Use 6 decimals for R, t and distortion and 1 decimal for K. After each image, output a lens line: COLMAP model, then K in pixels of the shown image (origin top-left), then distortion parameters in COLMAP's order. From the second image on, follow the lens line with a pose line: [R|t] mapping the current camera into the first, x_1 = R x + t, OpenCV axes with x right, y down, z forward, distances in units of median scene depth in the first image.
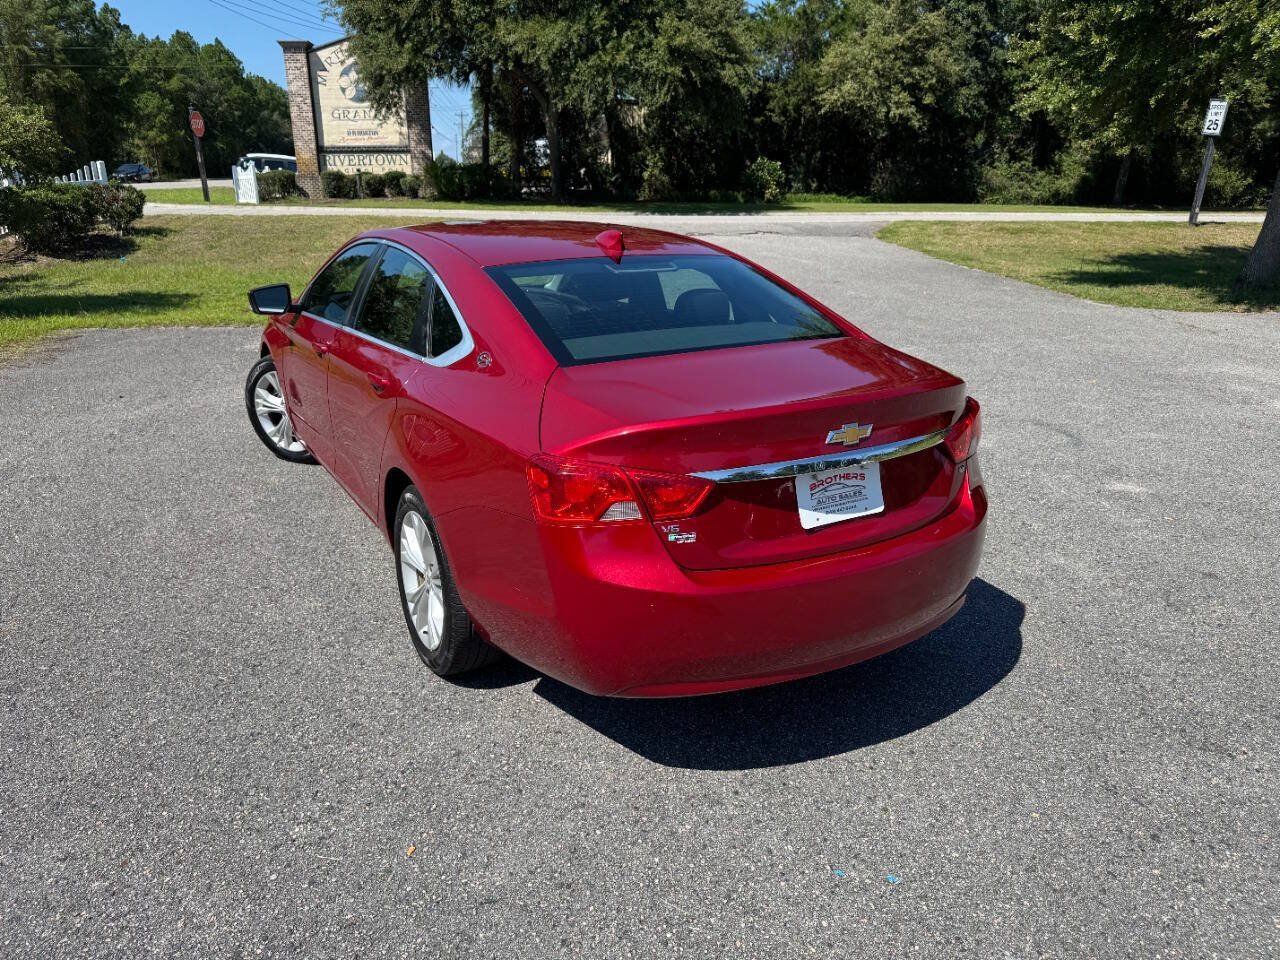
lens RADIAL K [[910.2, 0, 636.5], [0, 910.2, 483.7], [0, 0, 1]] dist [0.016975, -0.020764]
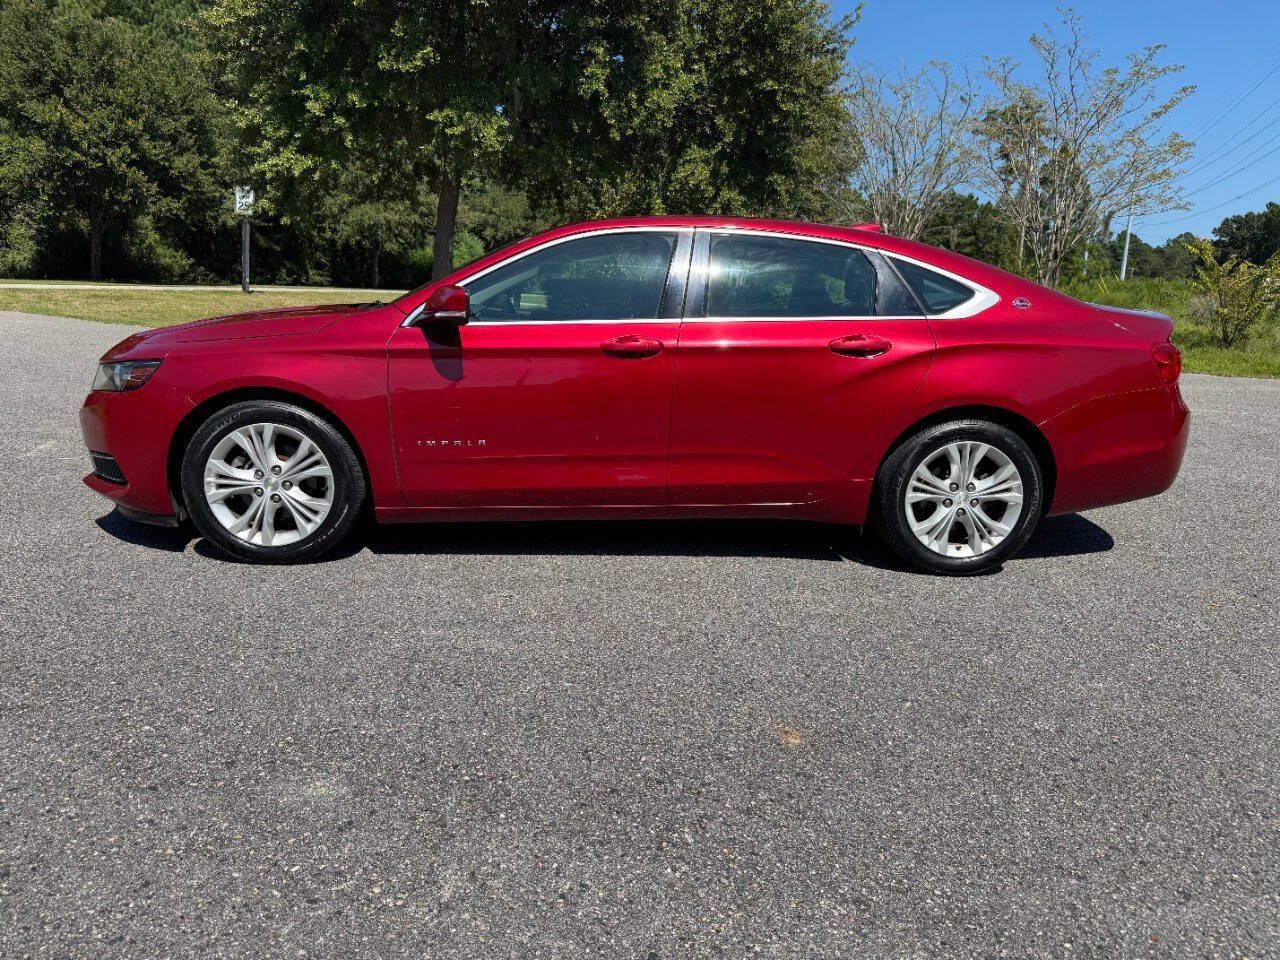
lens RADIAL K [[910.2, 0, 643.2], [0, 910.2, 475.5], [0, 0, 1]] dist [0.016975, -0.020764]
pose [[0.442664, -0.172640, 0.879911, -0.161249], [0.255624, 0.964868, 0.060710, -0.010903], [-0.859479, 0.198052, 0.471244, 0.085773]]
